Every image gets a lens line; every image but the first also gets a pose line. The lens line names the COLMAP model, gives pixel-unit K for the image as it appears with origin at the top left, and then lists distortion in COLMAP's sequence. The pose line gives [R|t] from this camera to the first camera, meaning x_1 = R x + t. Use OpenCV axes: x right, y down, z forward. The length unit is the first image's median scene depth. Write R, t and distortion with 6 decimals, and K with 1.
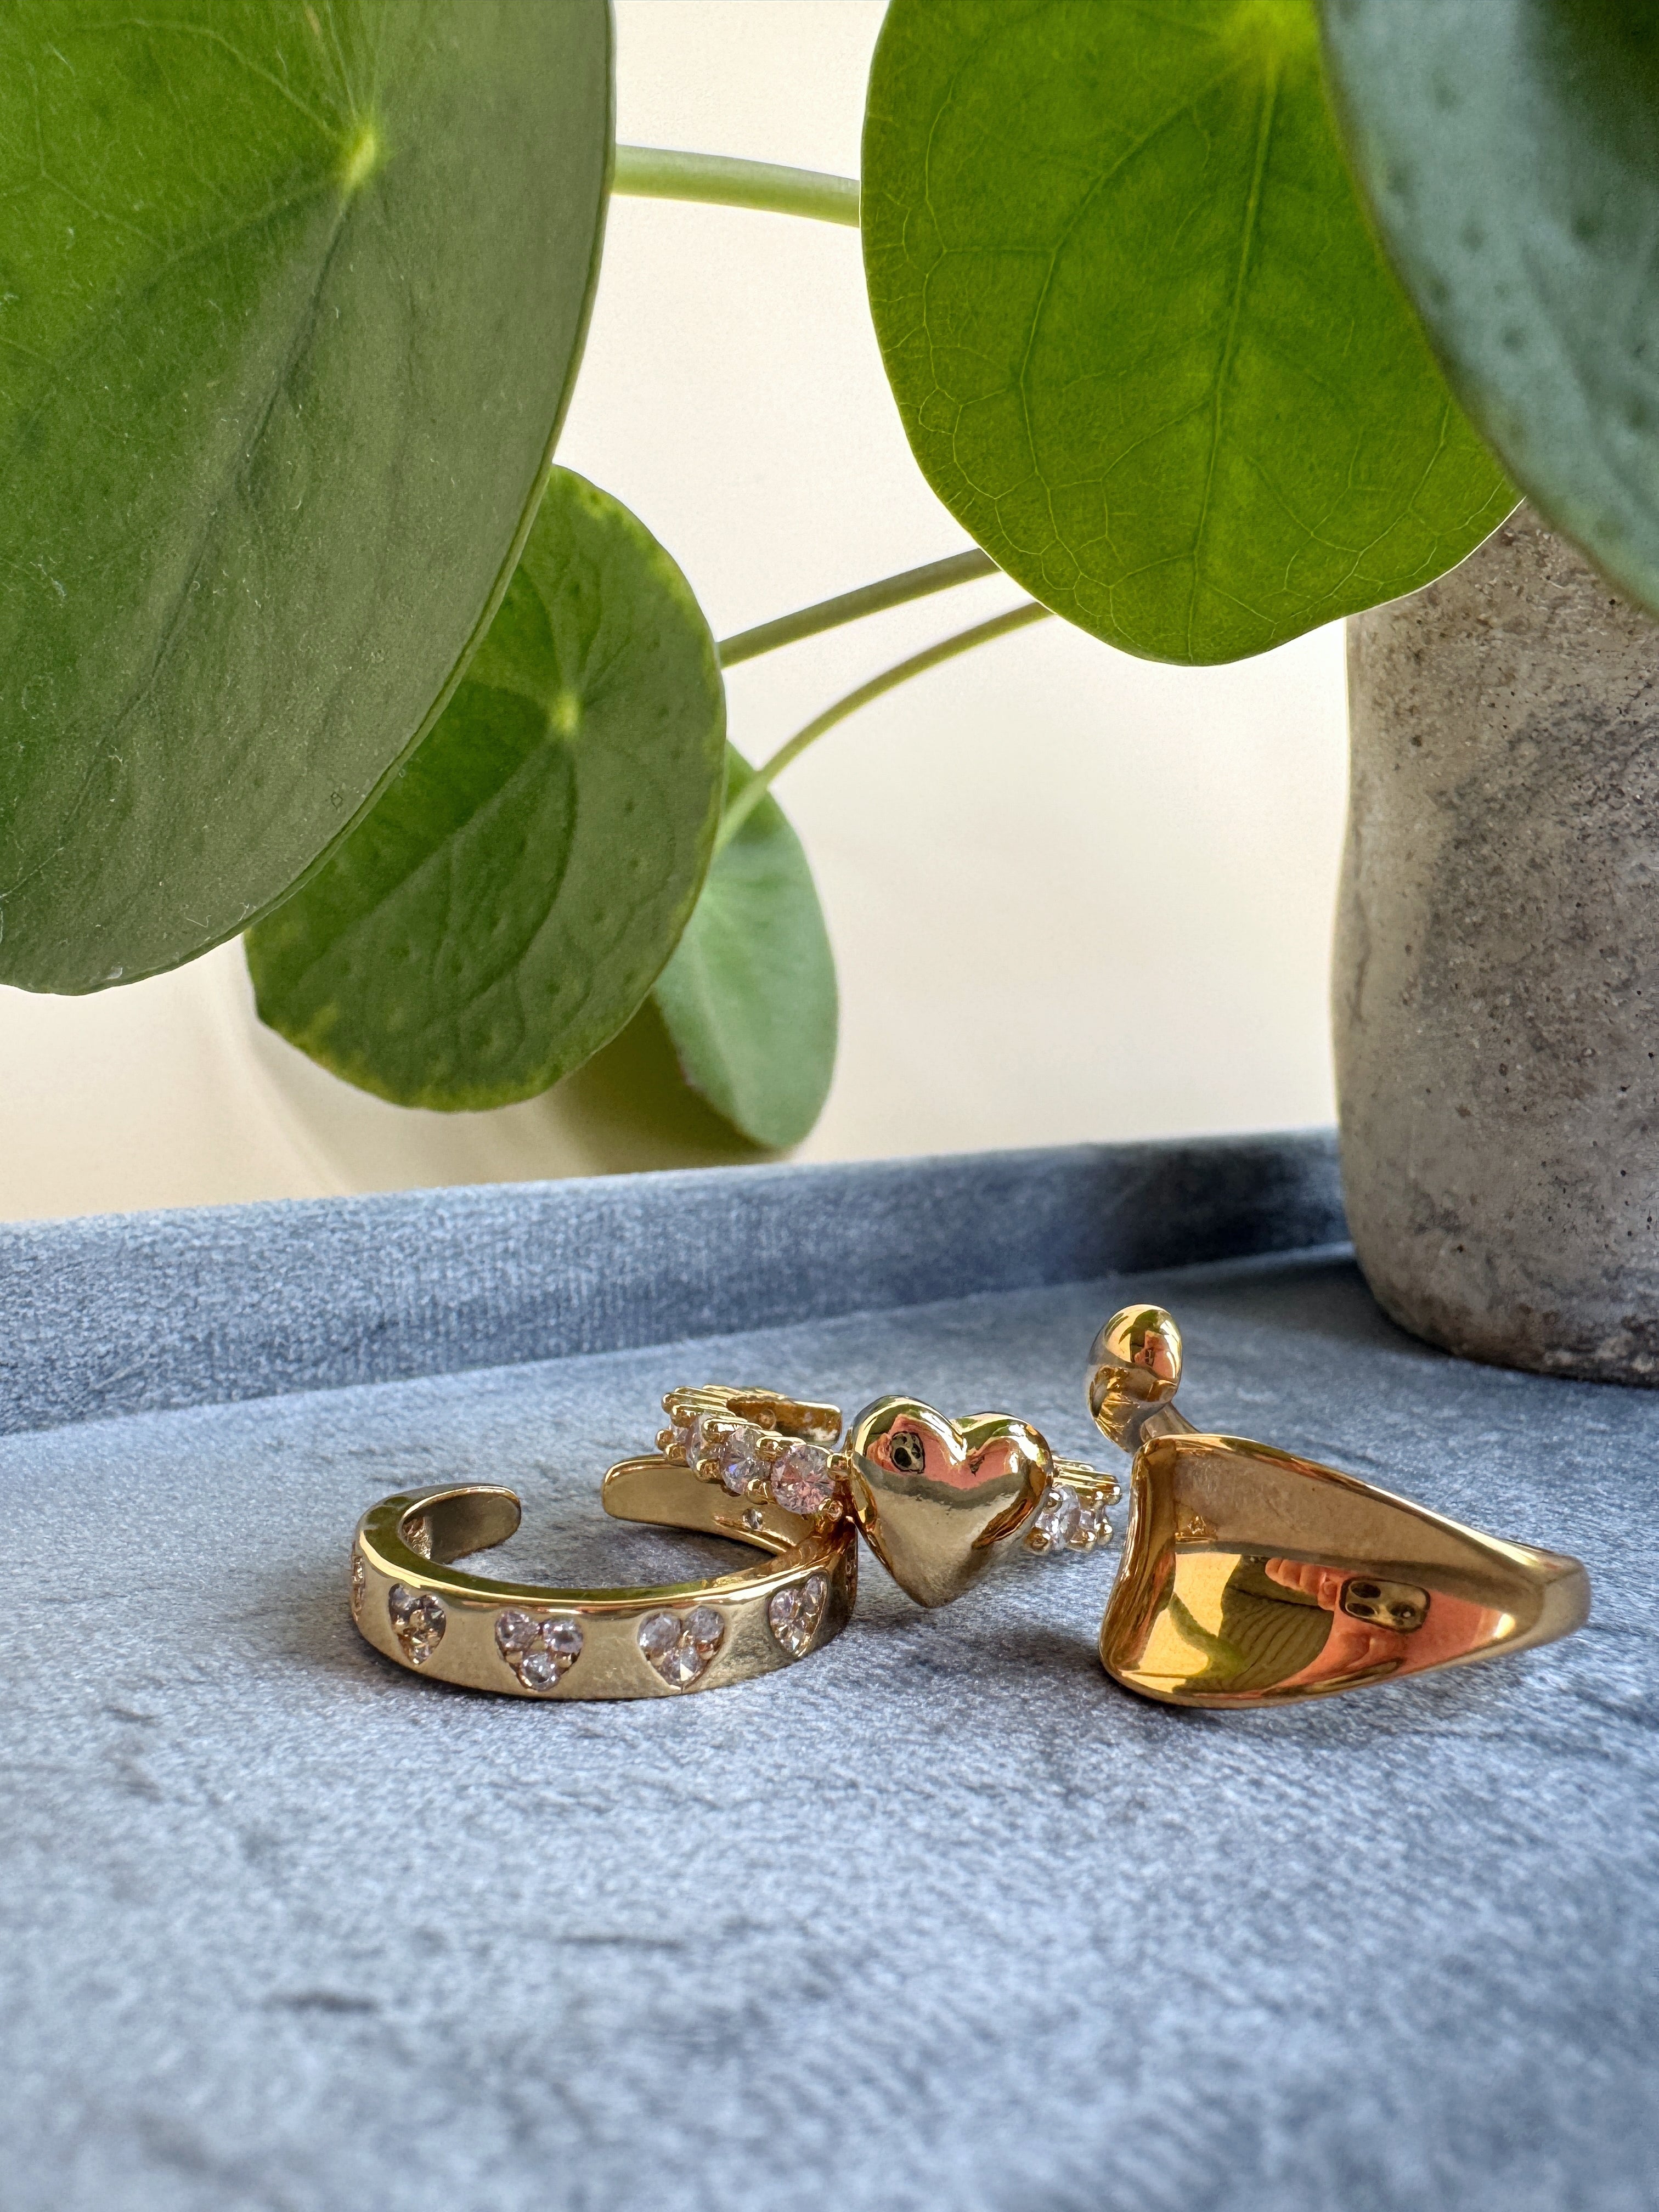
lens RADIAL K [[1662.9, 0, 830.8], [0, 1662.9, 1212.1], [0, 0, 1]] dist [-0.008177, 0.003077]
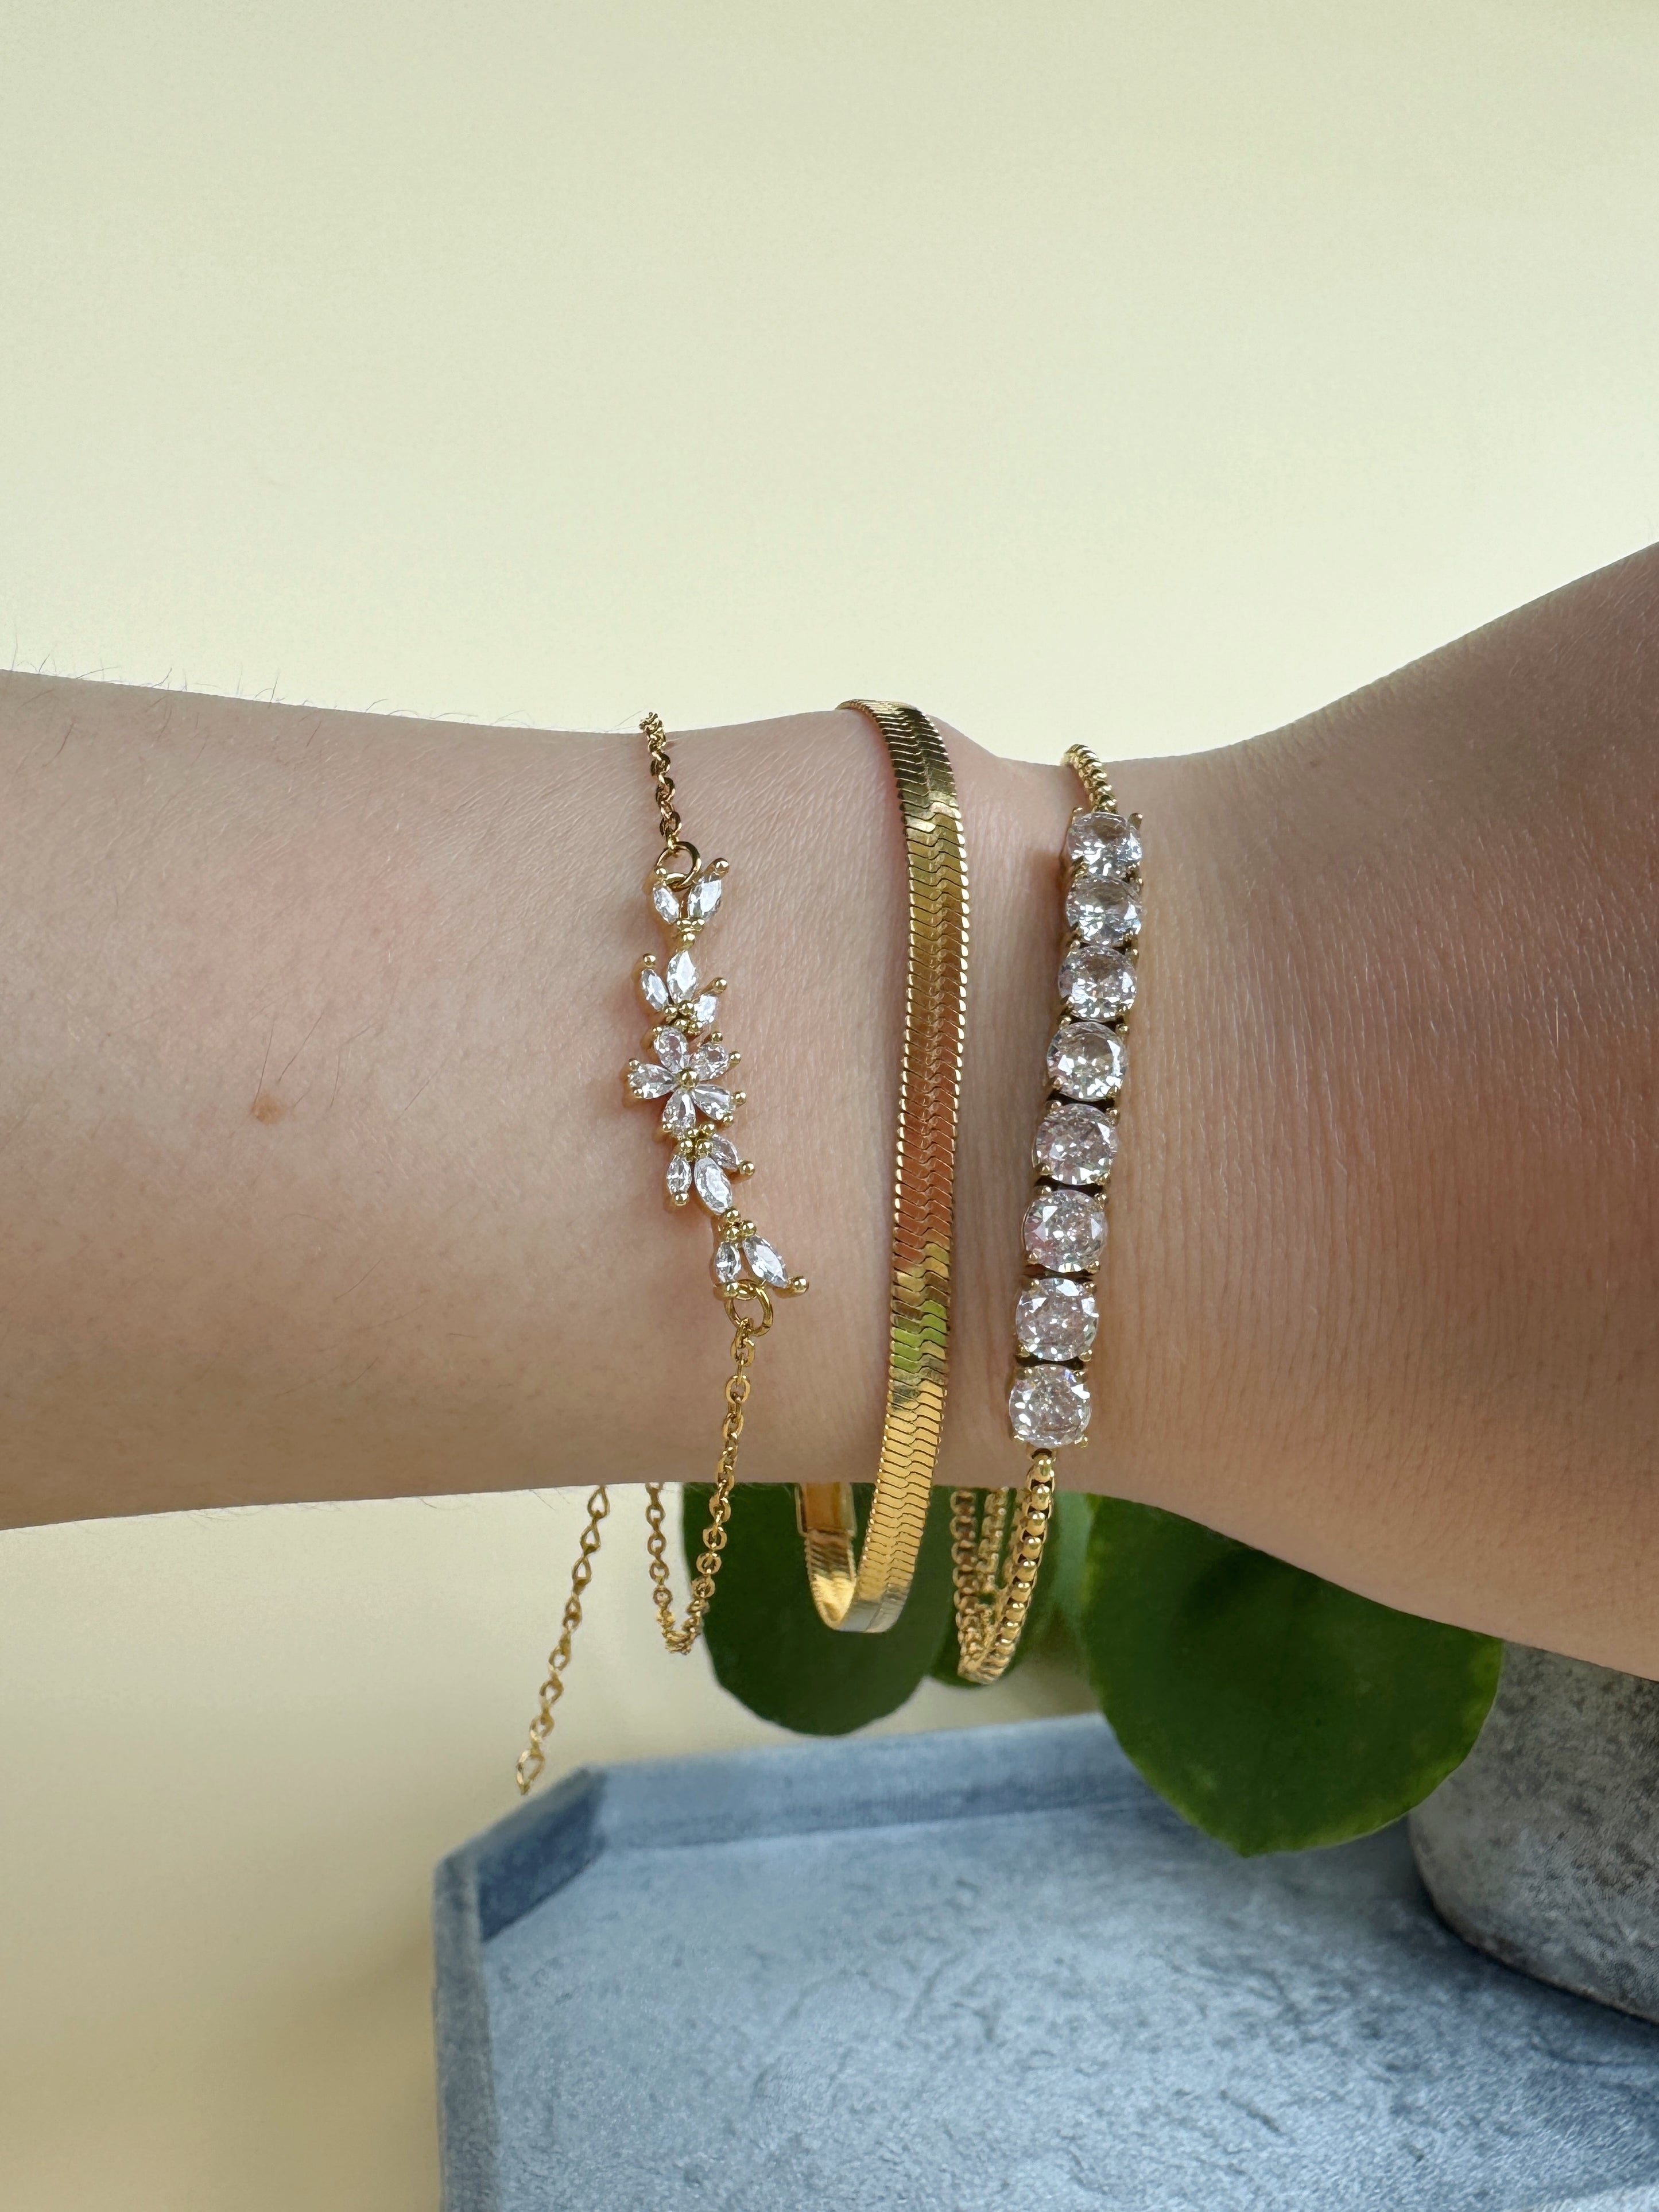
lens RADIAL K [[1662.8, 0, 826.9], [0, 1662.8, 1182.1], [0, 0, 1]] dist [-0.008177, 0.003077]
pose [[0.921272, 0.076582, -0.381305, 0.451591], [-0.081106, 0.996697, 0.004219, -0.751458], [0.380368, 0.027039, 0.924440, -1.068278]]
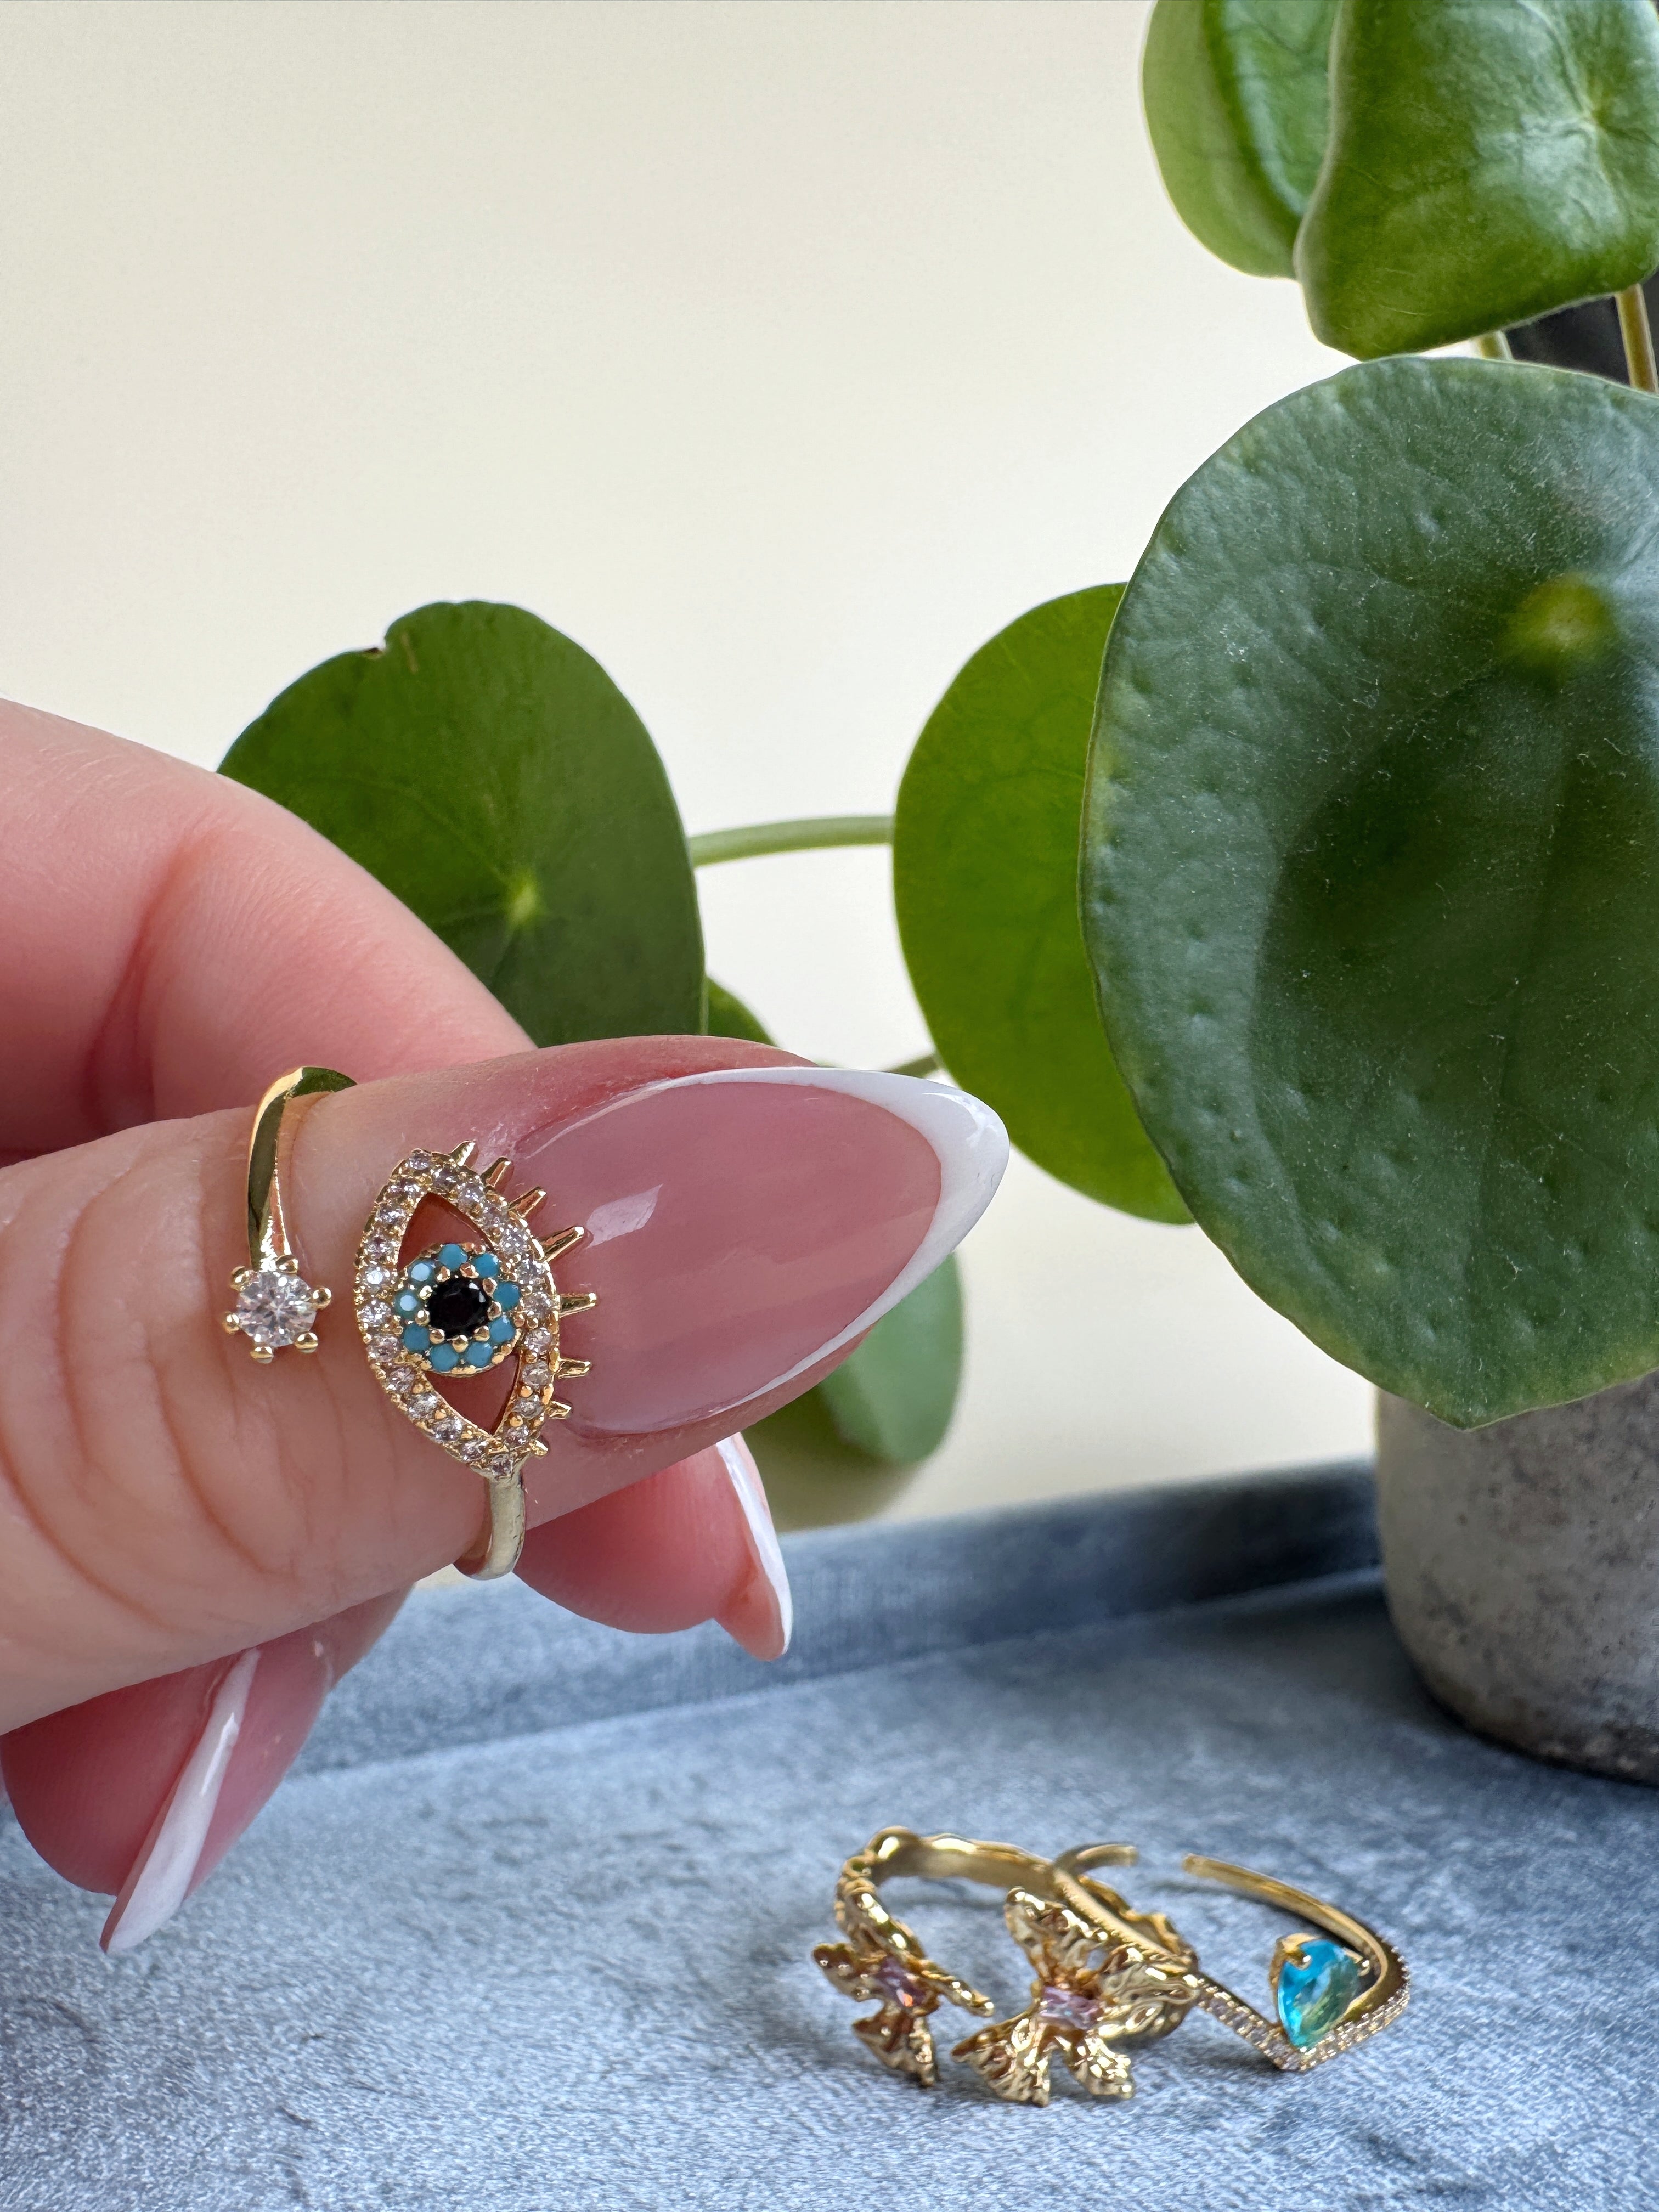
lens RADIAL K [[1662.9, 0, 814.6], [0, 1662.9, 1218.8], [0, 0, 1]] dist [-0.008177, 0.003077]
pose [[0.992368, 0.008792, -0.123000, 0.089300], [-0.017181, 0.997585, -0.067305, -0.196007], [0.122111, 0.068904, 0.990122, -0.195215]]
